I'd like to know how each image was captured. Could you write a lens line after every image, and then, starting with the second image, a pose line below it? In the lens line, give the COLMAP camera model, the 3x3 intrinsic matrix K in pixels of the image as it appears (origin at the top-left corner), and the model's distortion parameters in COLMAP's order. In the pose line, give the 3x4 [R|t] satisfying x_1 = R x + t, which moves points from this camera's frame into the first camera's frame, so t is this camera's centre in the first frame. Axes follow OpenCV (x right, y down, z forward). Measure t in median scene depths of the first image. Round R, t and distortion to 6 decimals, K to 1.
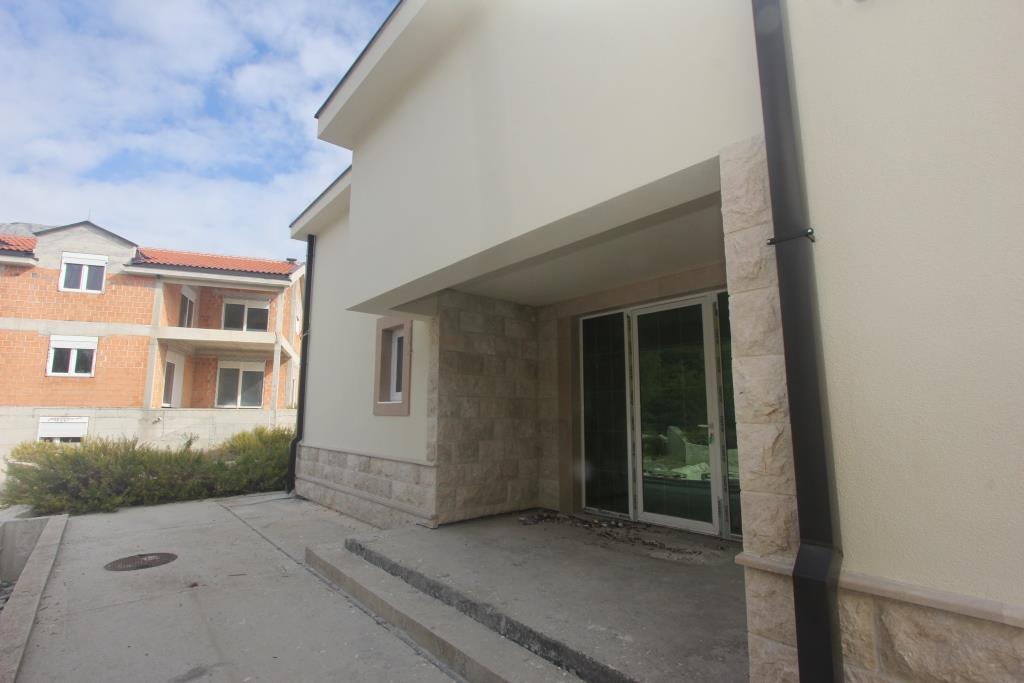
lens RADIAL K [[474.7, 0, 512.8], [0, 474.7, 349.3], [0, 0, 1]] dist [-0.023046, 0.004099]
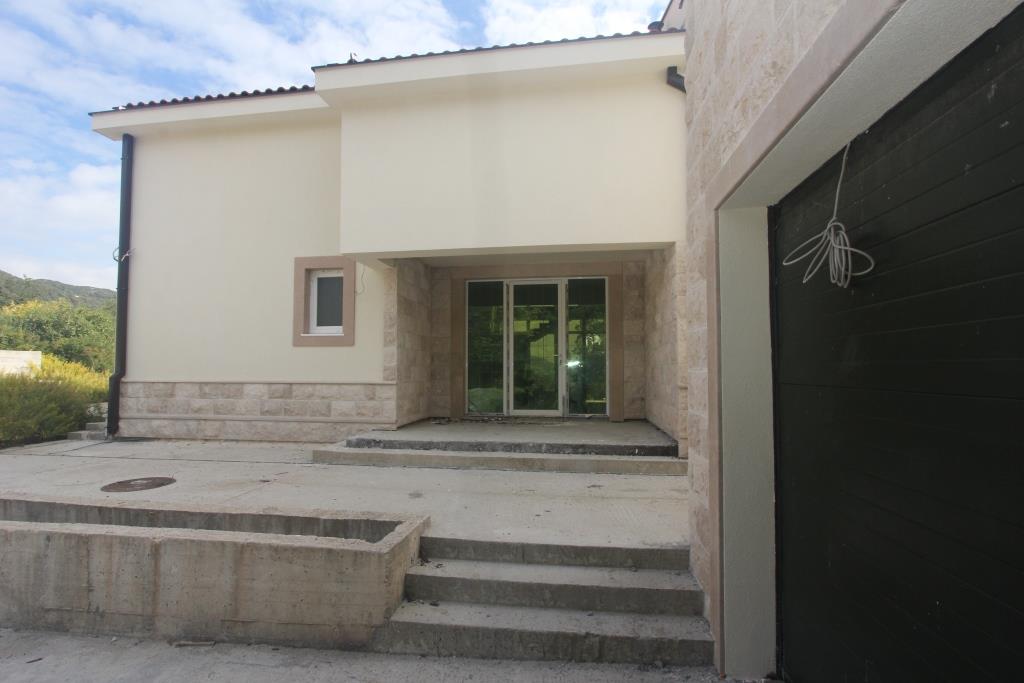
lens RADIAL K [[474.7, 0, 515.0], [0, 474.7, 345.0], [0, 0, 1]] dist [-0.023046, 0.004099]
pose [[0.759000, 0.032100, 0.650299, -0.719855], [-0.087904, 0.994691, 0.053498, 0.038801], [-0.645129, -0.097769, 0.757792, -0.181114]]
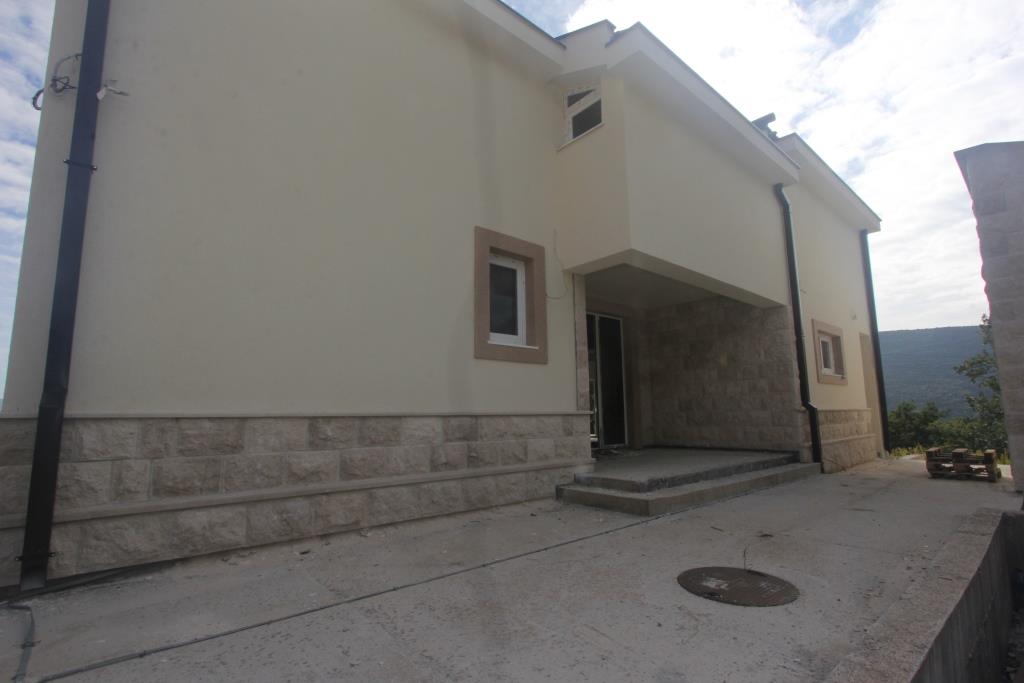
lens RADIAL K [[474.7, 0, 513.7], [0, 474.7, 338.5], [0, 0, 1]] dist [-0.023046, 0.004099]
pose [[0.009533, 0.155414, 0.987803, -1.176337], [-0.126289, 0.980125, -0.152987, 0.248651], [-0.991948, -0.123291, 0.028970, 1.087577]]
